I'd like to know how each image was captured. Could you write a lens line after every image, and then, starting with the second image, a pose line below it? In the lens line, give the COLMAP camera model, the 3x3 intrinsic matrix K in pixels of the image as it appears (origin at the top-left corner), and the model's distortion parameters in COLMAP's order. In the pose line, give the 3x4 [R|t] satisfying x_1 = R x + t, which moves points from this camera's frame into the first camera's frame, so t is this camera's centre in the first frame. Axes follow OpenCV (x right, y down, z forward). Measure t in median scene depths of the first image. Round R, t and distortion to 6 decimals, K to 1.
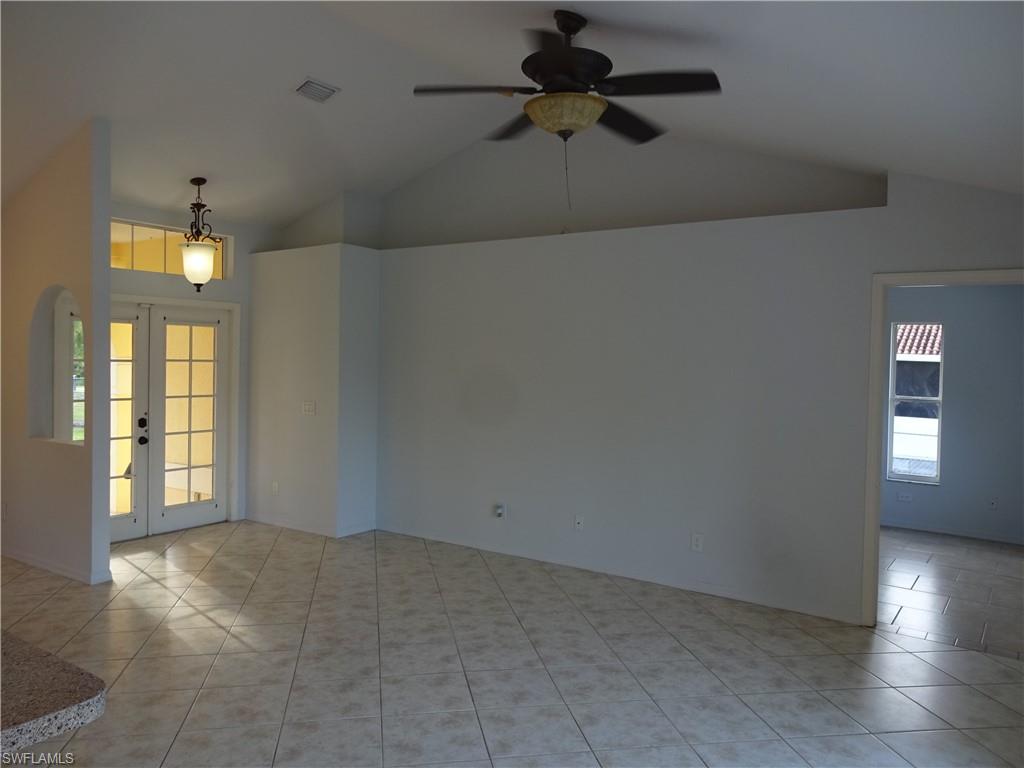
lens RADIAL K [[767.5, 0, 510.1], [0, 767.5, 367.5], [0, 0, 1]] dist [0.002508, 0.004845]
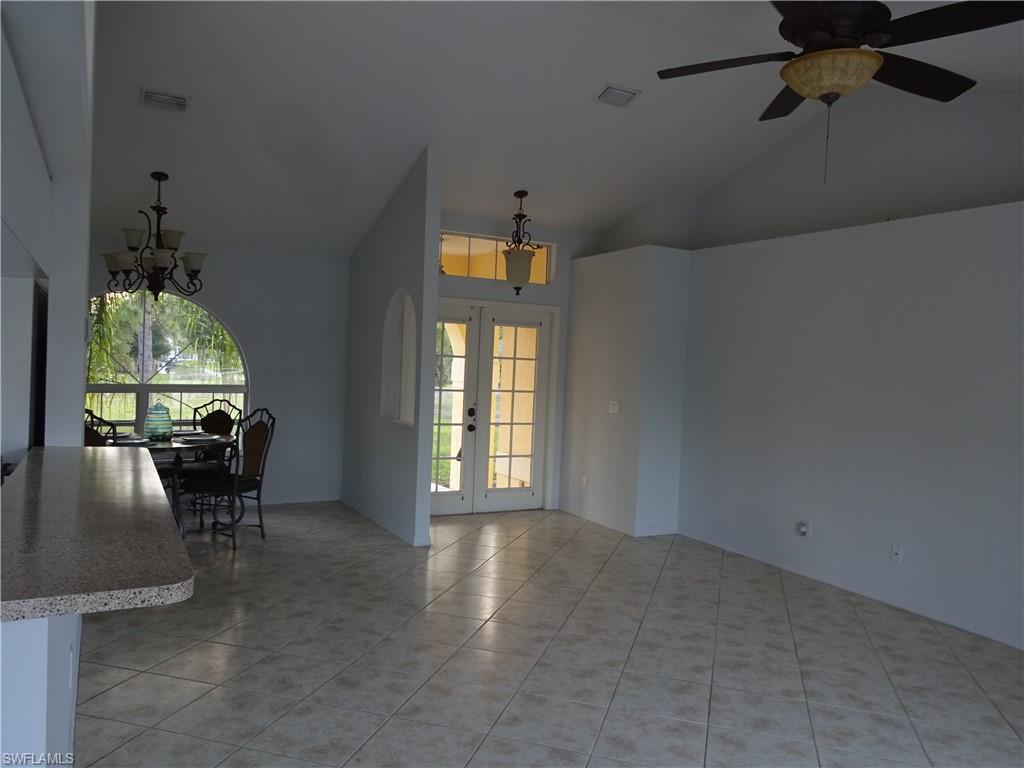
lens RADIAL K [[764.0, 0, 508.2], [0, 764.0, 371.9], [0, 0, 1]] dist [0.001654, 0.025030]
pose [[0.889282, 0.029789, -0.456389, 0.104233], [-0.034278, 0.999411, -0.001557, 0.016665], [0.456074, 0.017029, 0.889779, 0.034046]]
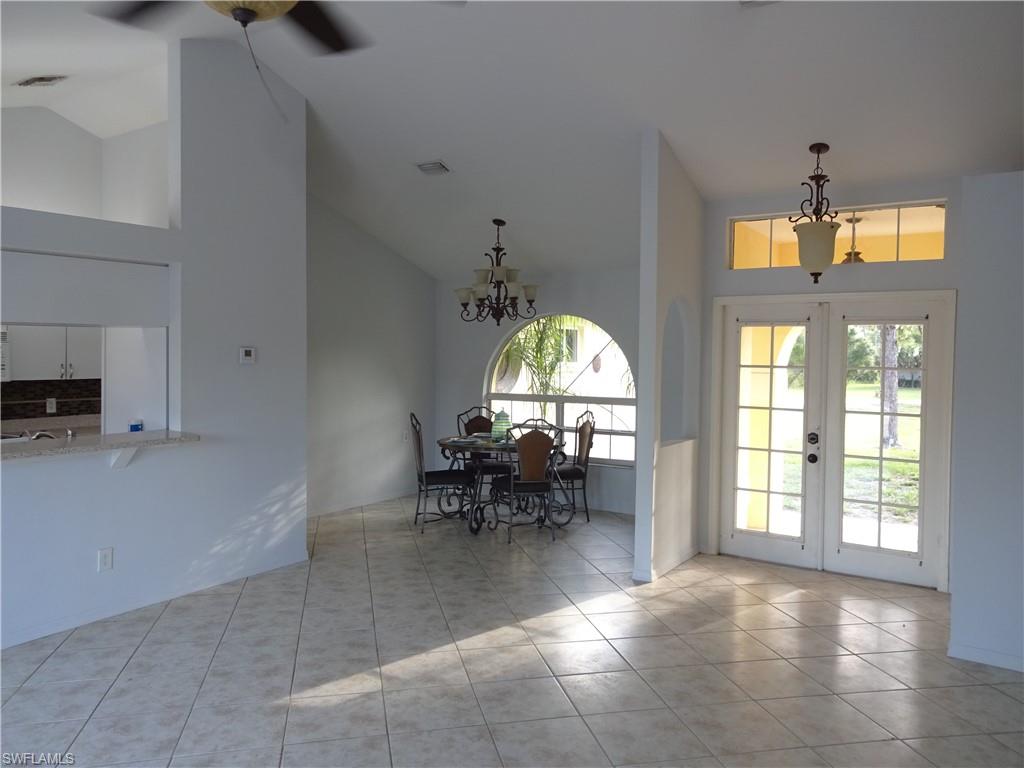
lens RADIAL K [[758.5, 0, 514.3], [0, 758.5, 372.0], [0, 0, 1]] dist [-0.003047, 0.000054]
pose [[0.029772, 0.012636, -0.999477, 0.494944], [-0.024819, 0.999621, 0.011899, -0.007475], [0.999249, 0.024452, 0.030074, 0.829247]]
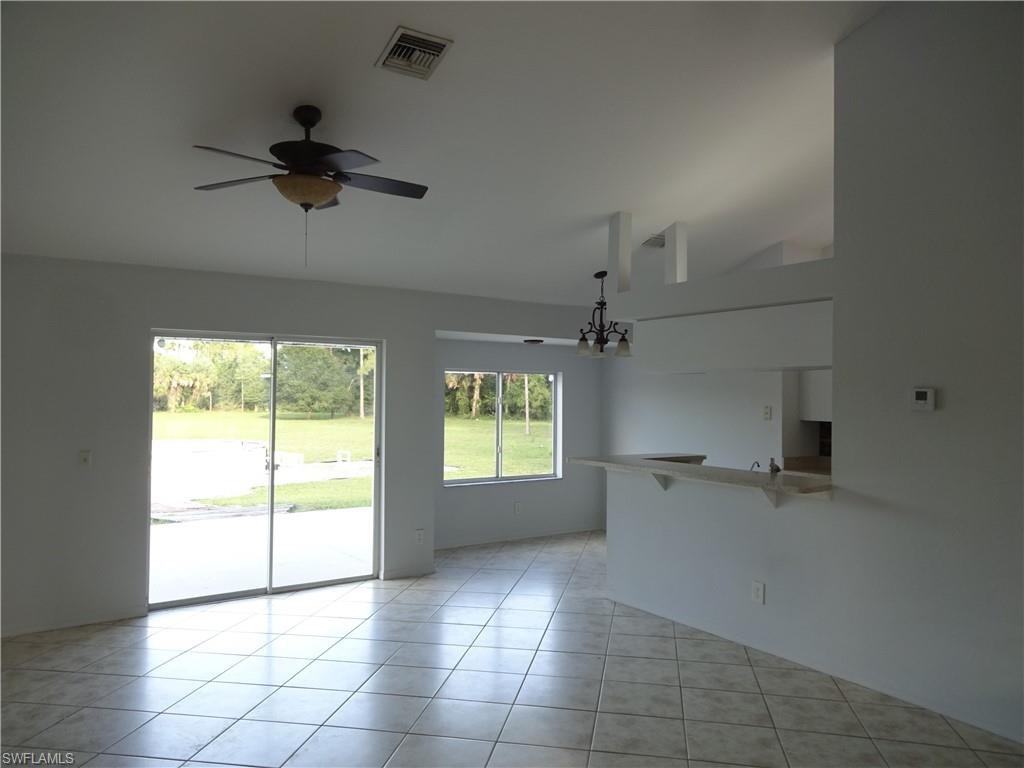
lens RADIAL K [[753.2, 0, 511.8], [0, 753.2, 379.1], [0, 0, 1]] dist [0.010232, 0.006711]
pose [[-0.931125, -0.017791, 0.364266, -0.457696], [-0.017486, 0.999839, 0.004137, -0.024105], [-0.364281, -0.002517, -0.931286, 1.353040]]
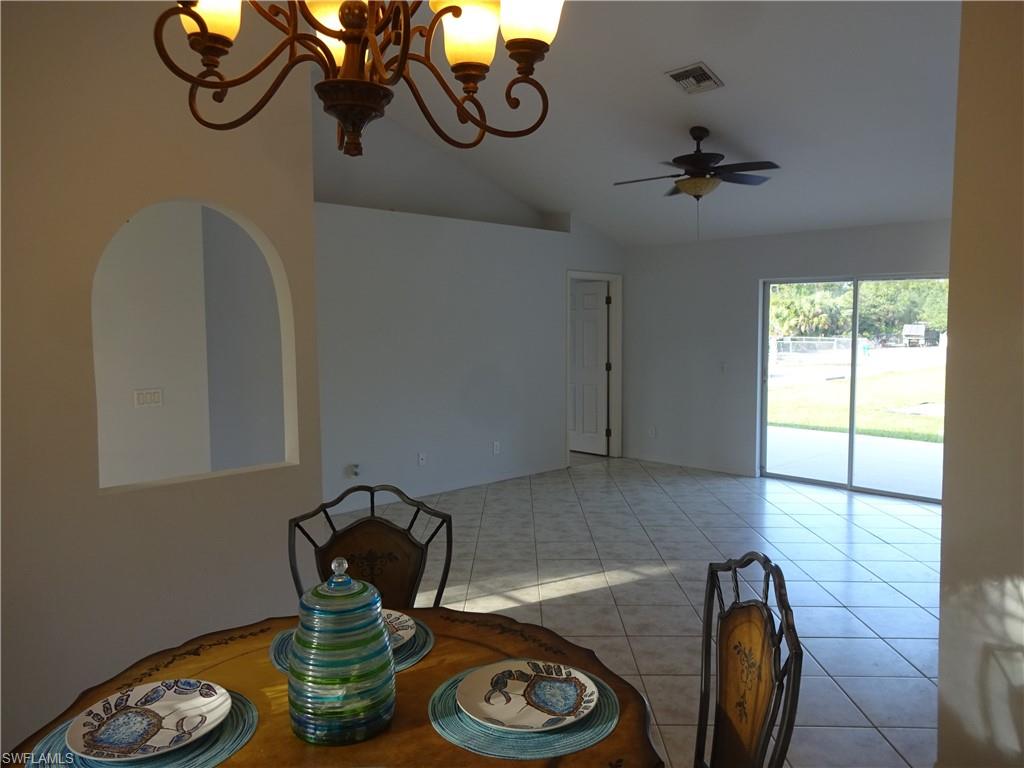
lens RADIAL K [[754.0, 0, 514.2], [0, 754.0, 374.3], [0, 0, 1]] dist [0.008089, 0.010370]
pose [[0.201543, -0.084004, 0.975871, -1.193206], [0.022787, 0.996448, 0.081070, -0.026236], [-0.979215, 0.005898, 0.202741, 0.722548]]
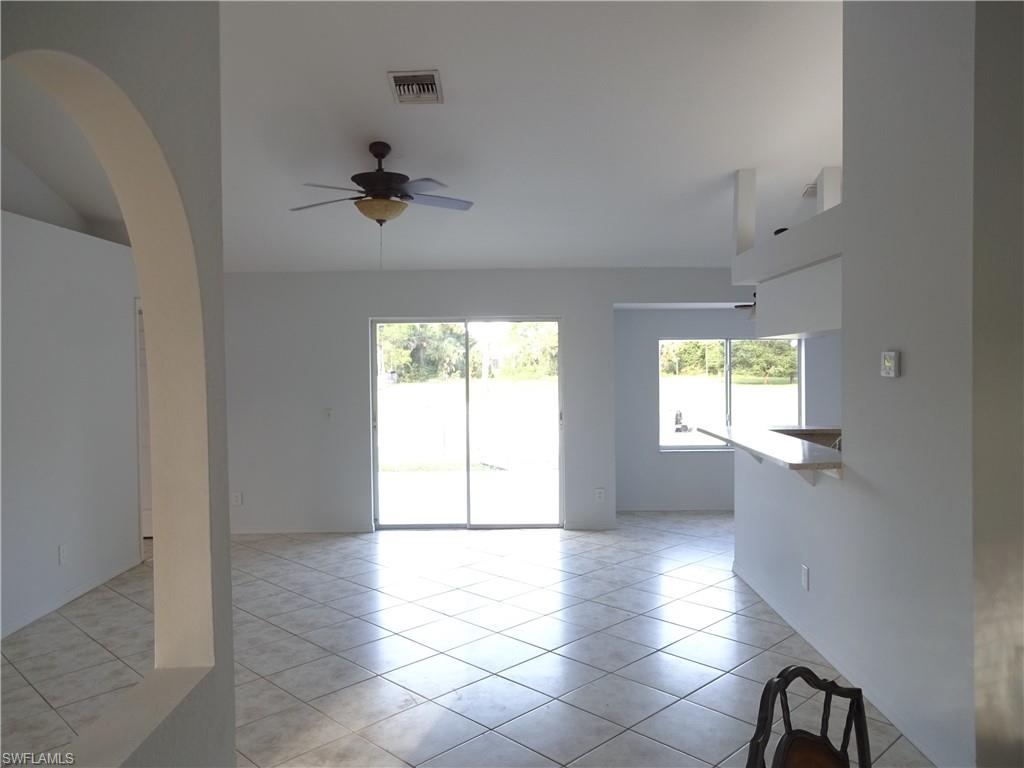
lens RADIAL K [[754.9, 0, 518.1], [0, 754.9, 381.2], [0, 0, 1]] dist [-0.029046, 0.002922]
pose [[-0.564859, -0.036888, 0.824362, -0.916184], [0.014863, 0.998383, 0.054860, -0.037050], [-0.825053, 0.043241, -0.563398, 1.114245]]
